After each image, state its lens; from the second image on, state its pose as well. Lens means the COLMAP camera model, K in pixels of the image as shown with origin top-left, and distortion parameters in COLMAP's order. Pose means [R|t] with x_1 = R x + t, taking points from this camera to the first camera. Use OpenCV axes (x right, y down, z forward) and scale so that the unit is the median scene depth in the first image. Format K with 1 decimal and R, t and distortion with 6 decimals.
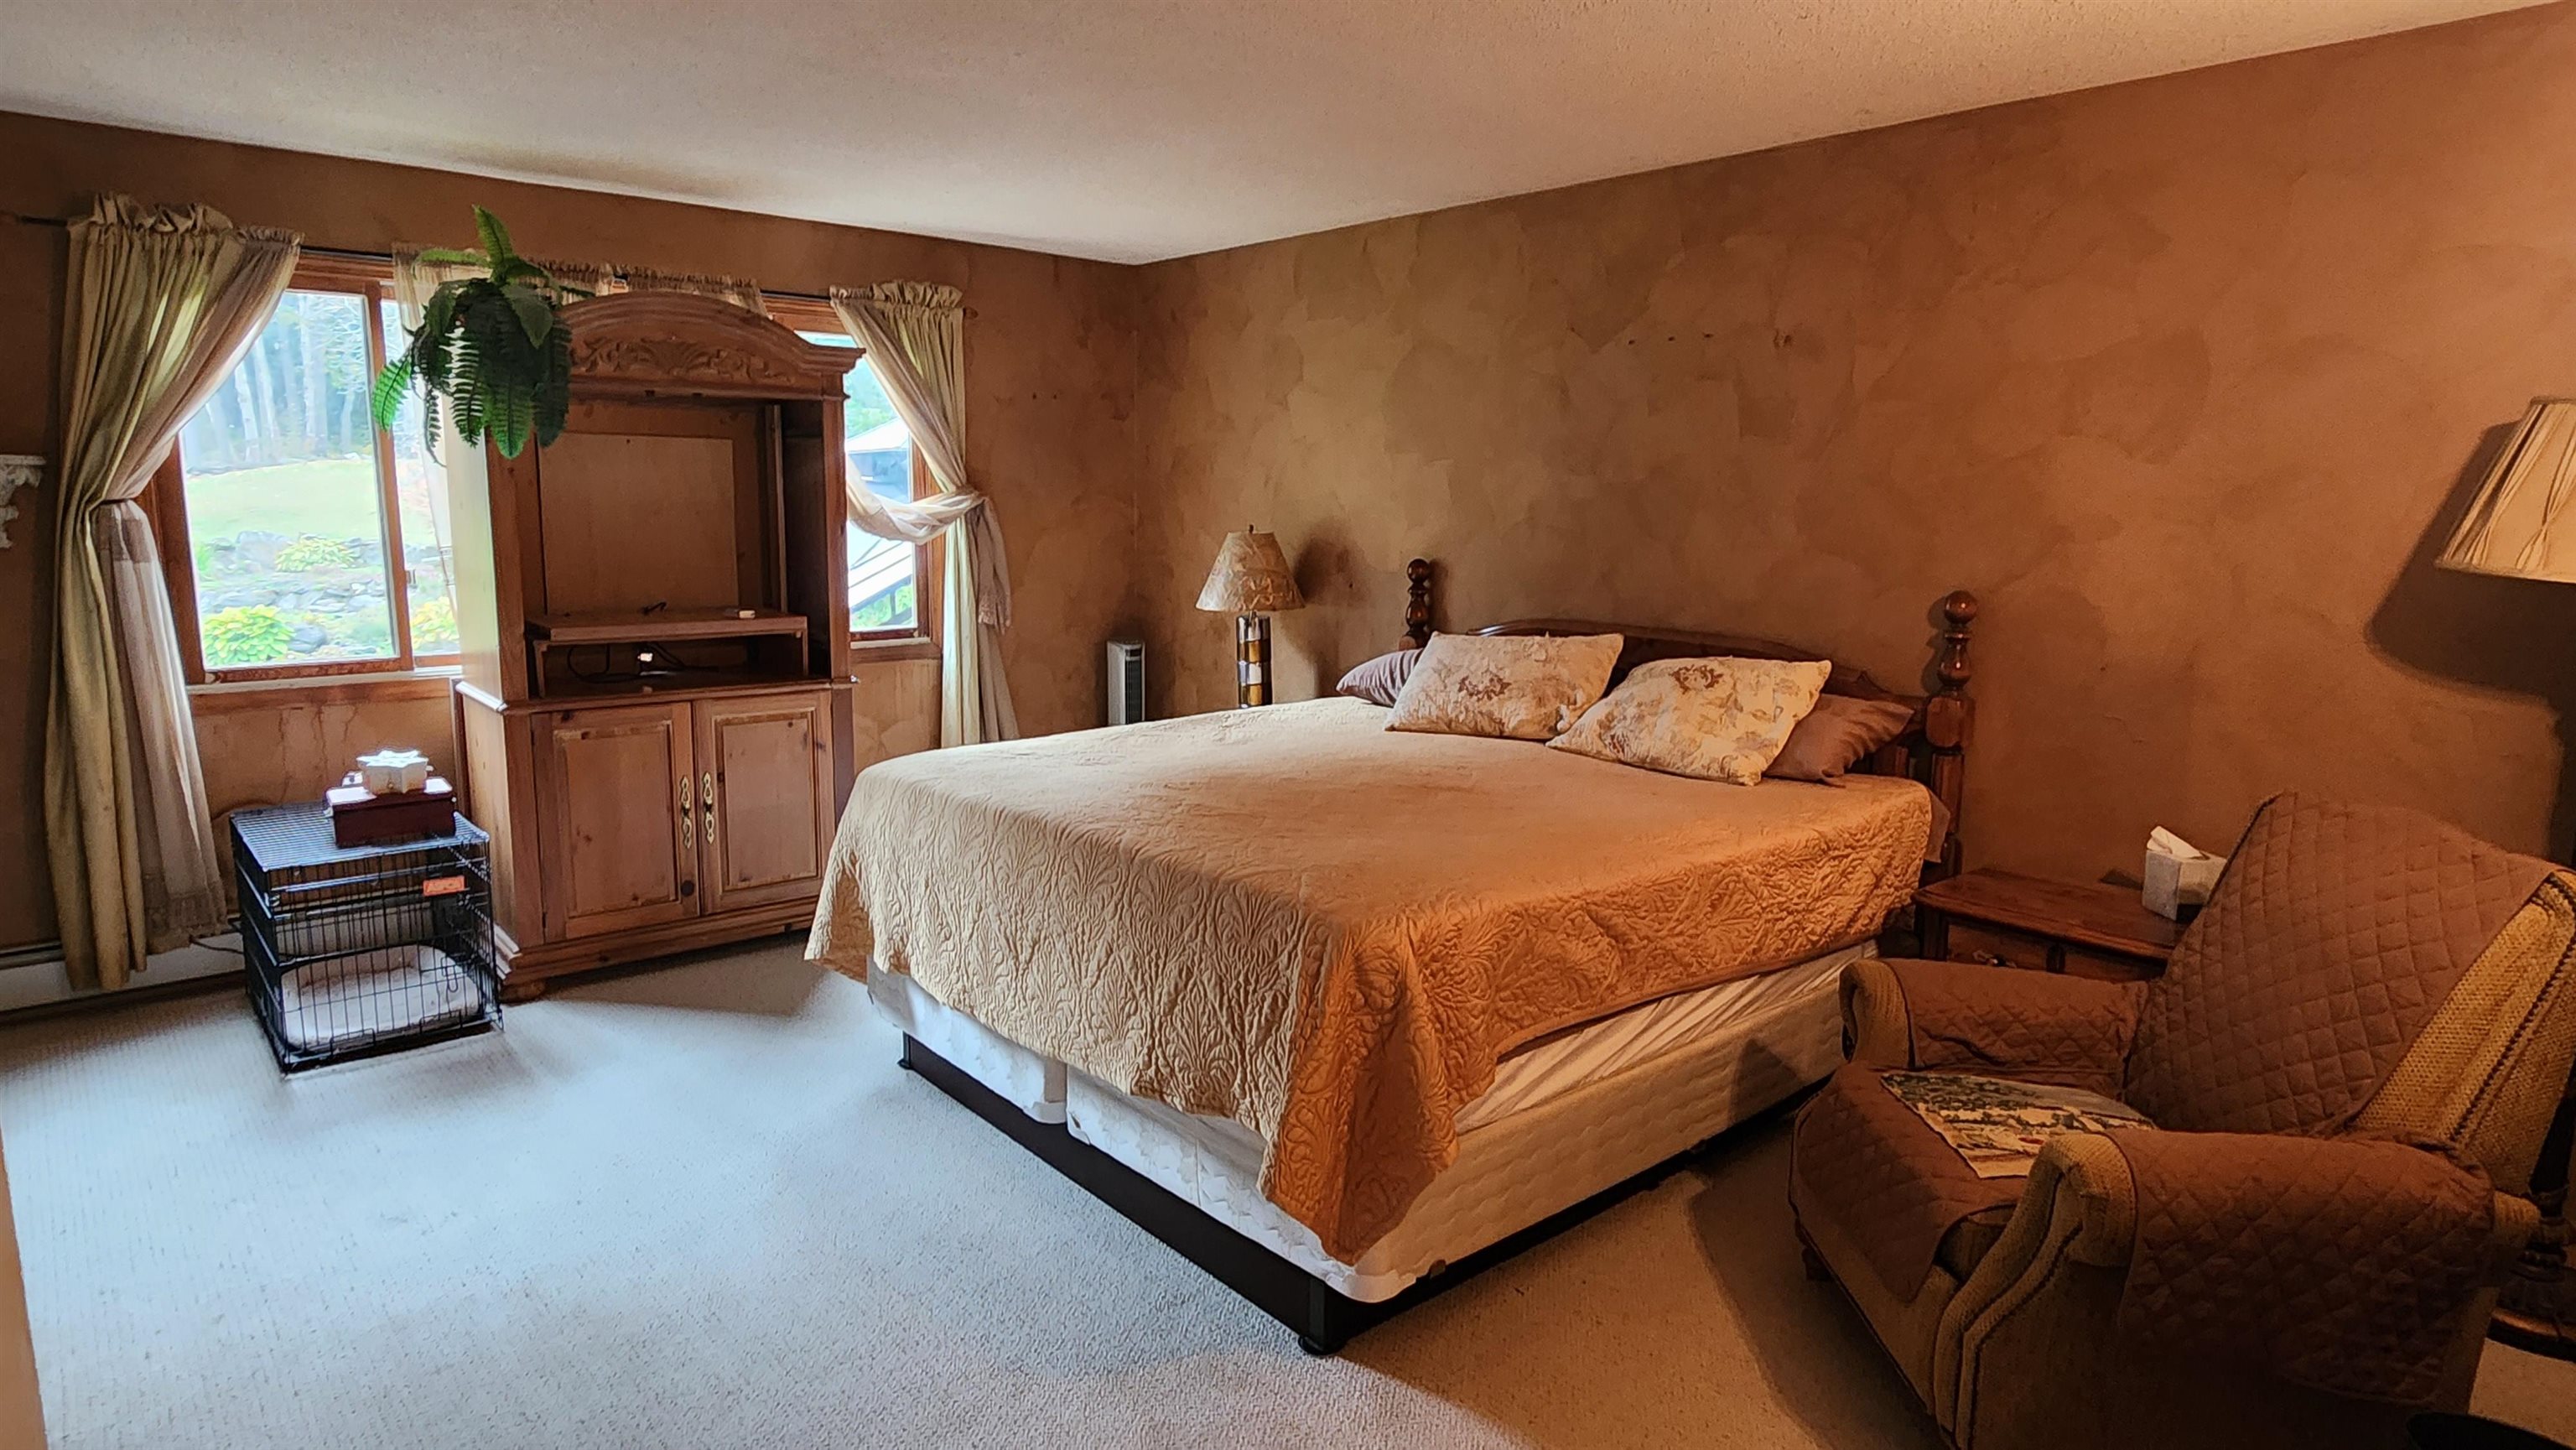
lens RADIAL K [[1396.7, 0, 1289.0], [0, 1396.7, 723.9], [0, 0, 1]] dist [-0.000918, -0.000399]
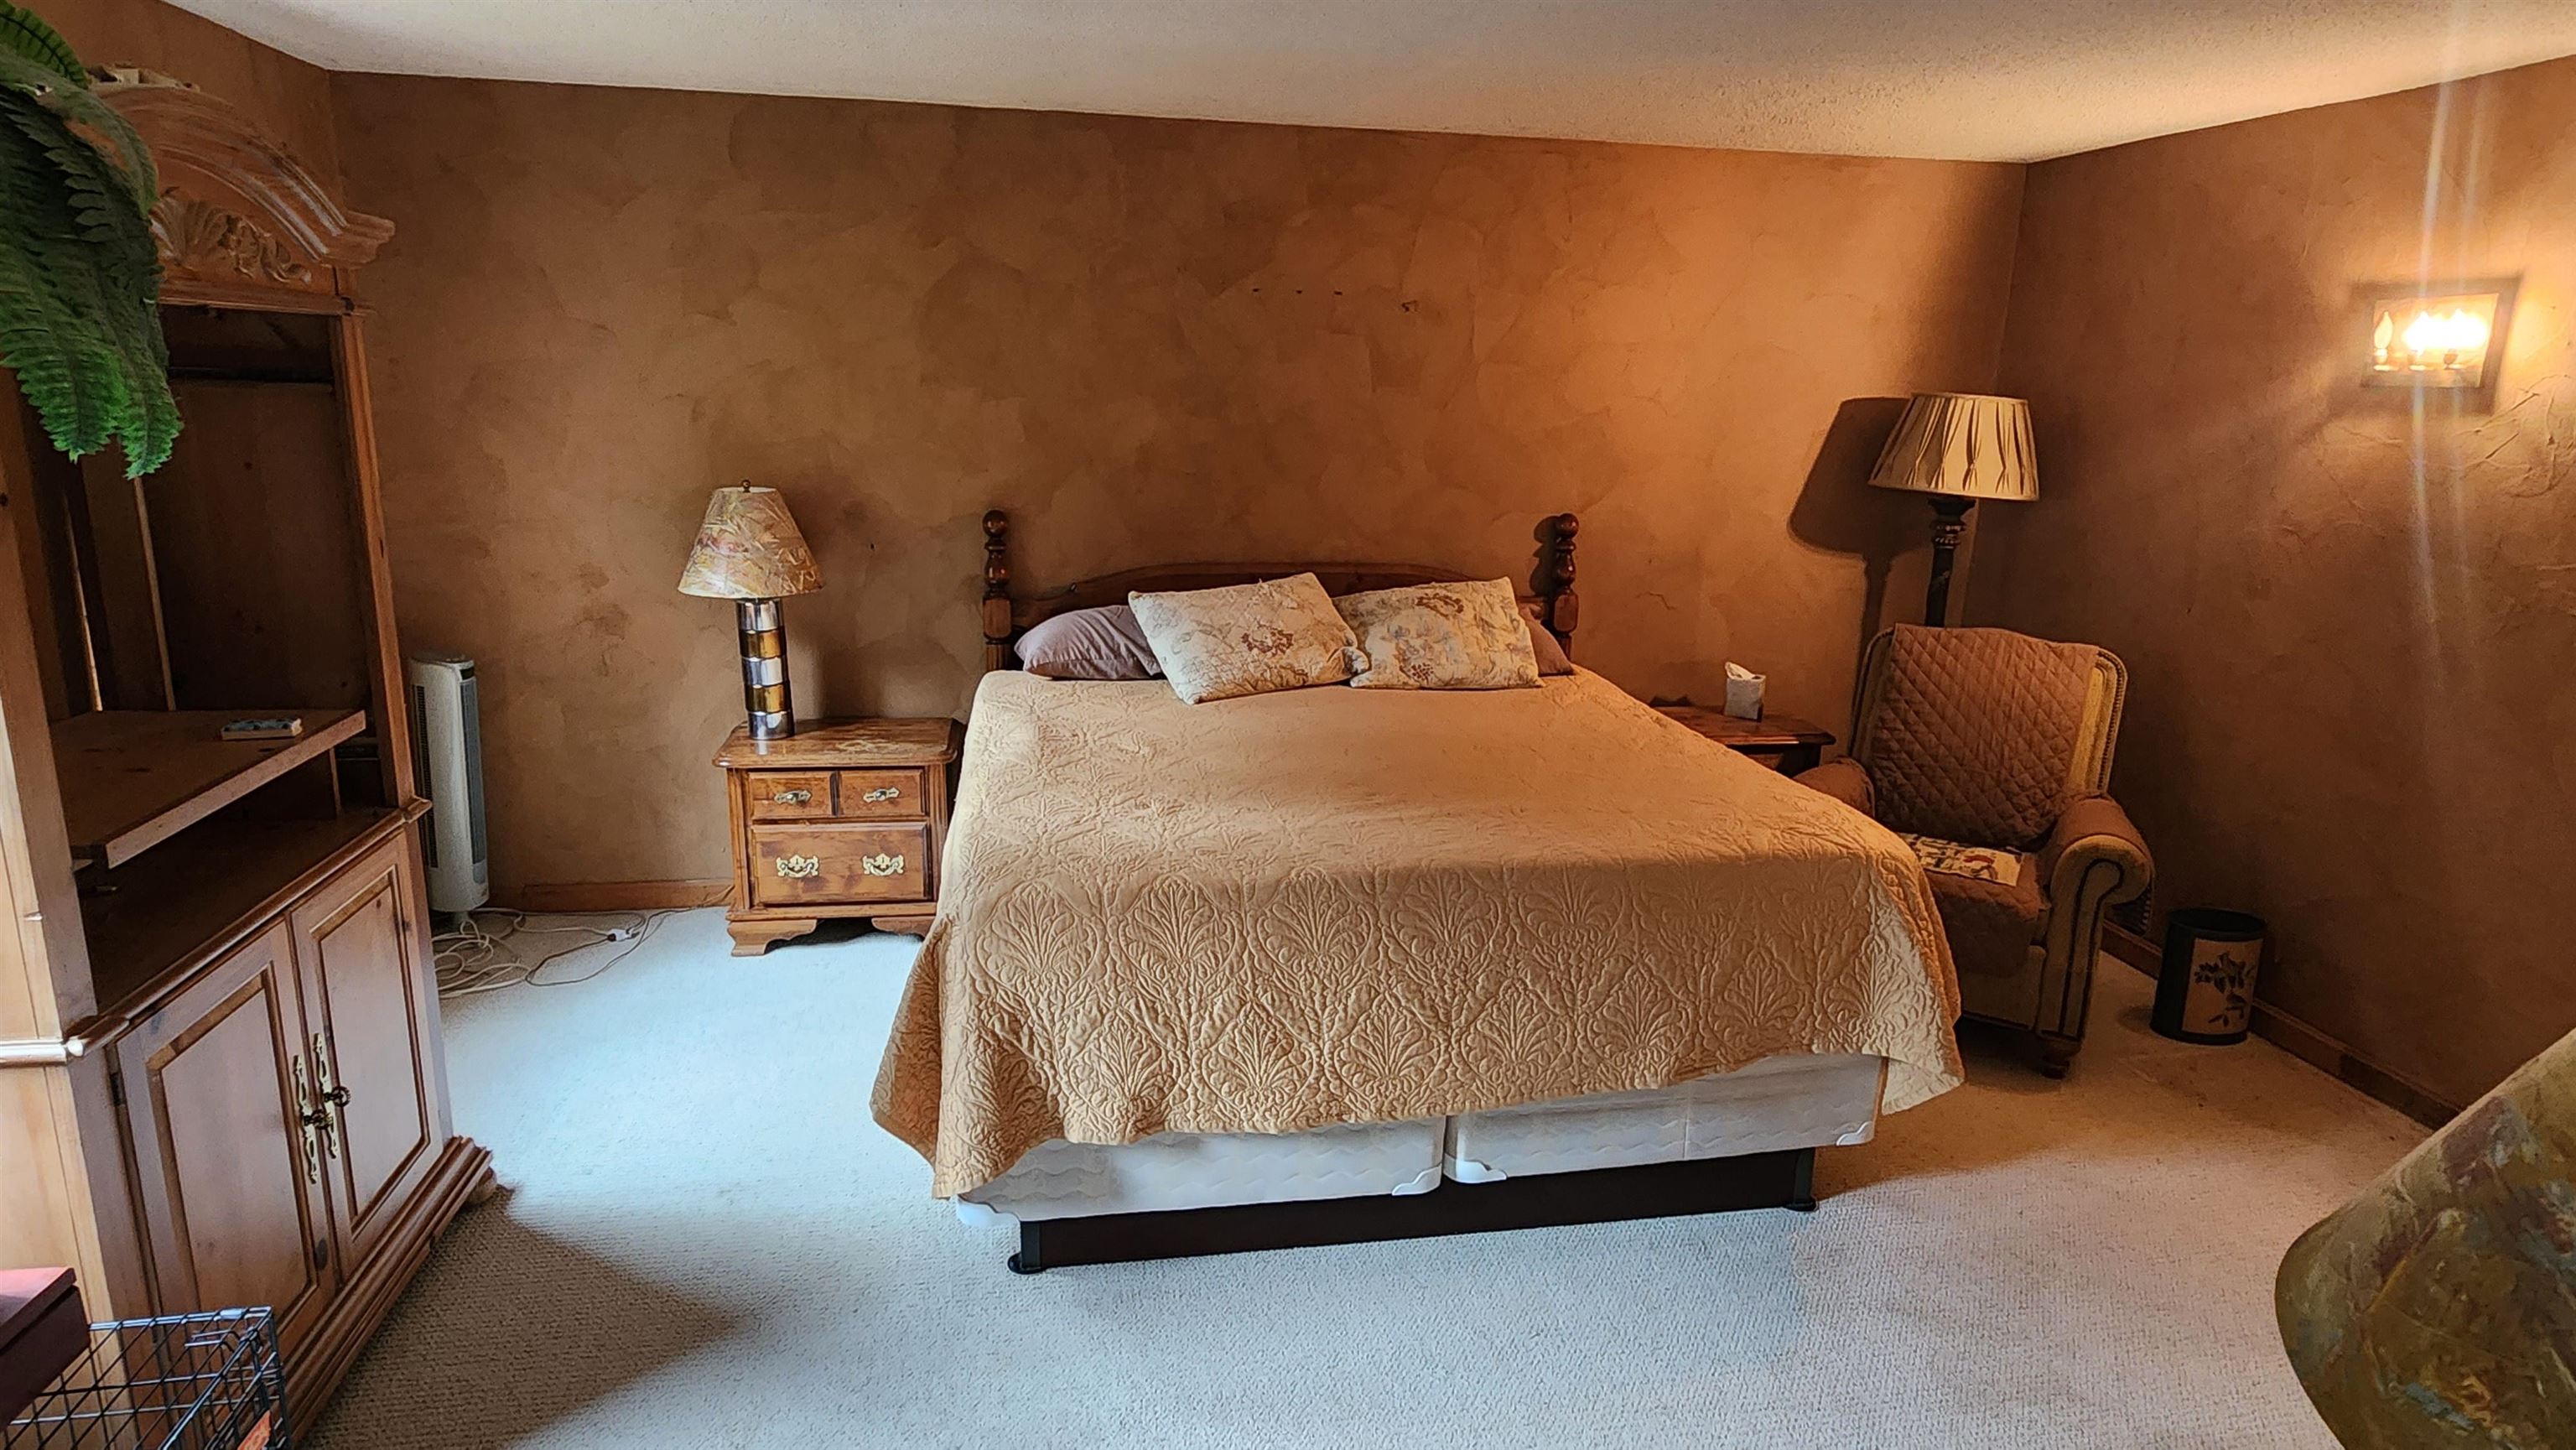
lens RADIAL K [[1396.7, 0, 1289.0], [0, 1396.7, 723.9], [0, 0, 1]] dist [-0.000918, -0.000399]
pose [[0.527674, -0.206114, 0.824061, -0.712450], [0.124336, 0.978408, 0.165102, -0.136125], [-0.840298, 0.015340, 0.541908, 0.454307]]
